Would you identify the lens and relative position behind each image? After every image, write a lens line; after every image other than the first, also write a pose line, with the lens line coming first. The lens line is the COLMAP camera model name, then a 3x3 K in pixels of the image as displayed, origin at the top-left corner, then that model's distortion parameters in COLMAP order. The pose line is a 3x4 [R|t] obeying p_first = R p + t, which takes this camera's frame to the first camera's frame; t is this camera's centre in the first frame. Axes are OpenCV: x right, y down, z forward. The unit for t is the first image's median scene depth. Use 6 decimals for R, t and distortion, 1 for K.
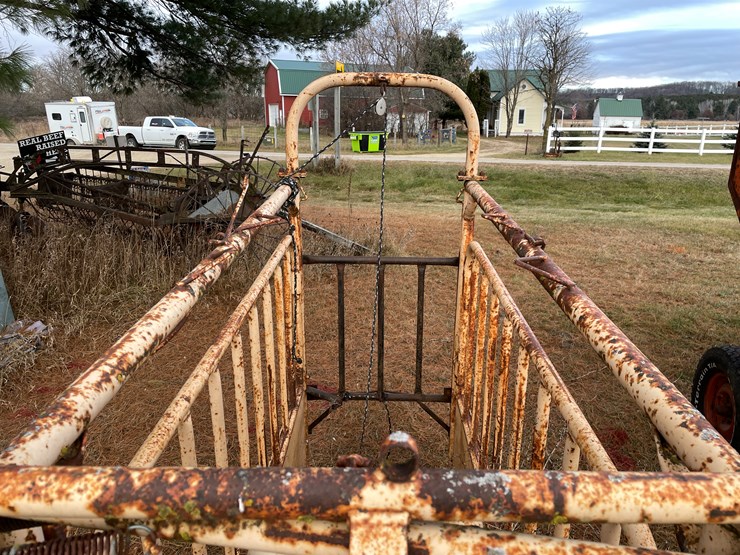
lens RADIAL K [[553.4, 0, 377.2], [0, 553.4, 274.8], [0, 0, 1]] dist [0.083491, -0.103556]
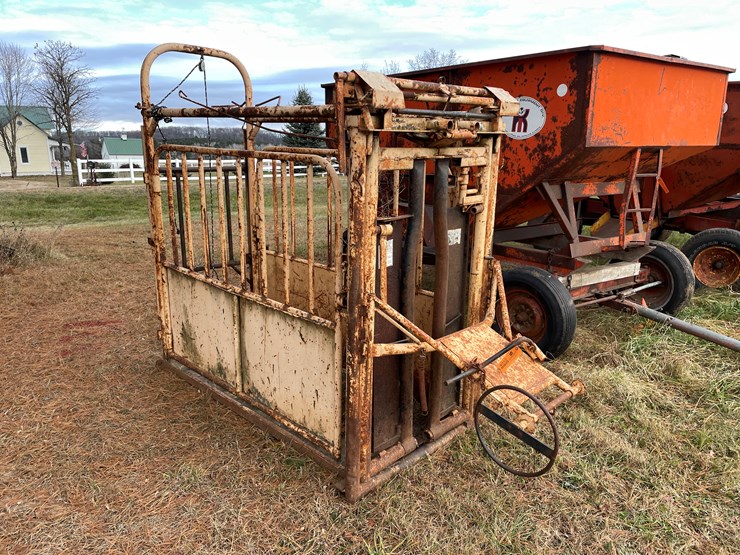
lens RADIAL K [[553.4, 0, 372.5], [0, 553.4, 283.5], [0, 0, 1]] dist [0.083491, -0.103556]
pose [[0.687456, -0.181226, 0.703250, -0.066565], [0.220965, 0.974648, 0.035163, 0.027040], [-0.691794, 0.131220, 0.710072, -0.031827]]
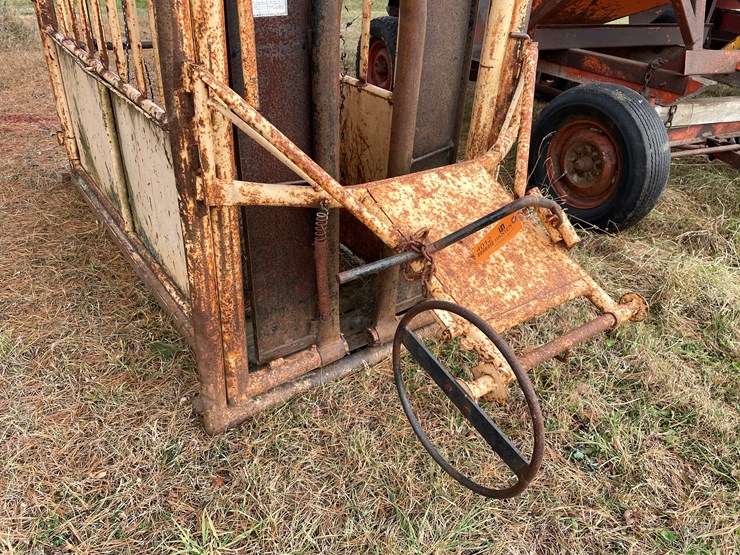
lens RADIAL K [[553.4, 0, 371.8], [0, 553.4, 281.5], [0, 0, 1]] dist [0.083491, -0.103556]
pose [[0.793422, -0.281831, 0.539493, -0.028681], [0.140264, 0.947149, 0.288506, 0.034943], [-0.592290, -0.153235, 0.791019, -0.013759]]
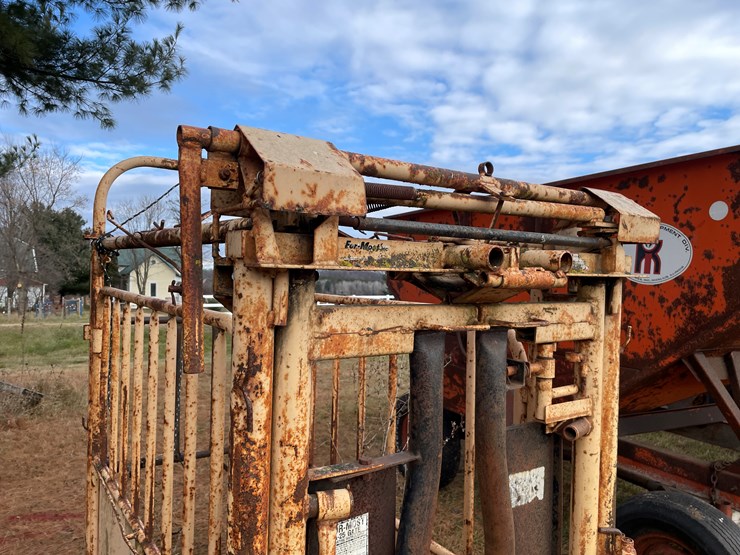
lens RADIAL K [[553.4, 0, 373.3], [0, 553.4, 281.4], [0, 0, 1]] dist [0.083491, -0.103556]
pose [[0.808424, 0.004830, 0.588580, -0.027223], [0.168626, 0.956151, -0.239457, 0.018967], [-0.563928, 0.292833, 0.772162, -0.008769]]
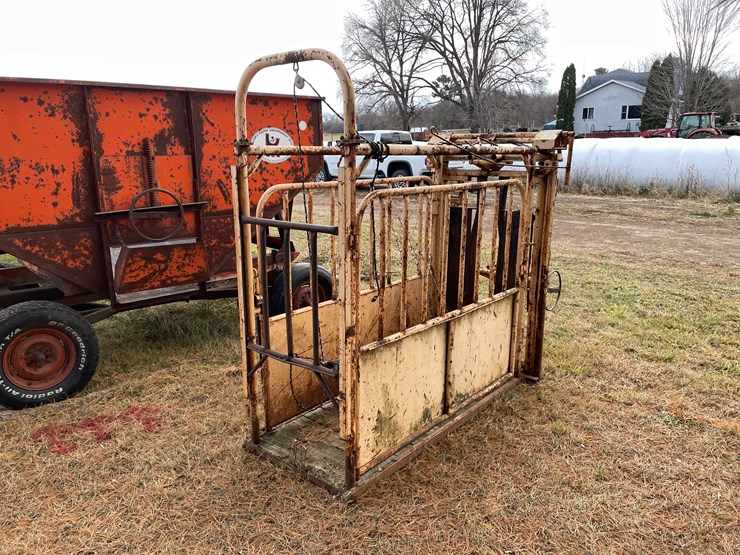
lens RADIAL K [[553.4, 0, 370.4], [0, 553.4, 281.3], [0, 0, 1]] dist [0.083491, -0.103556]
pose [[-0.774374, -0.148598, 0.615031, -0.064868], [0.199763, 0.864897, 0.460487, -0.032135], [-0.600366, 0.479450, -0.640069, 0.134417]]
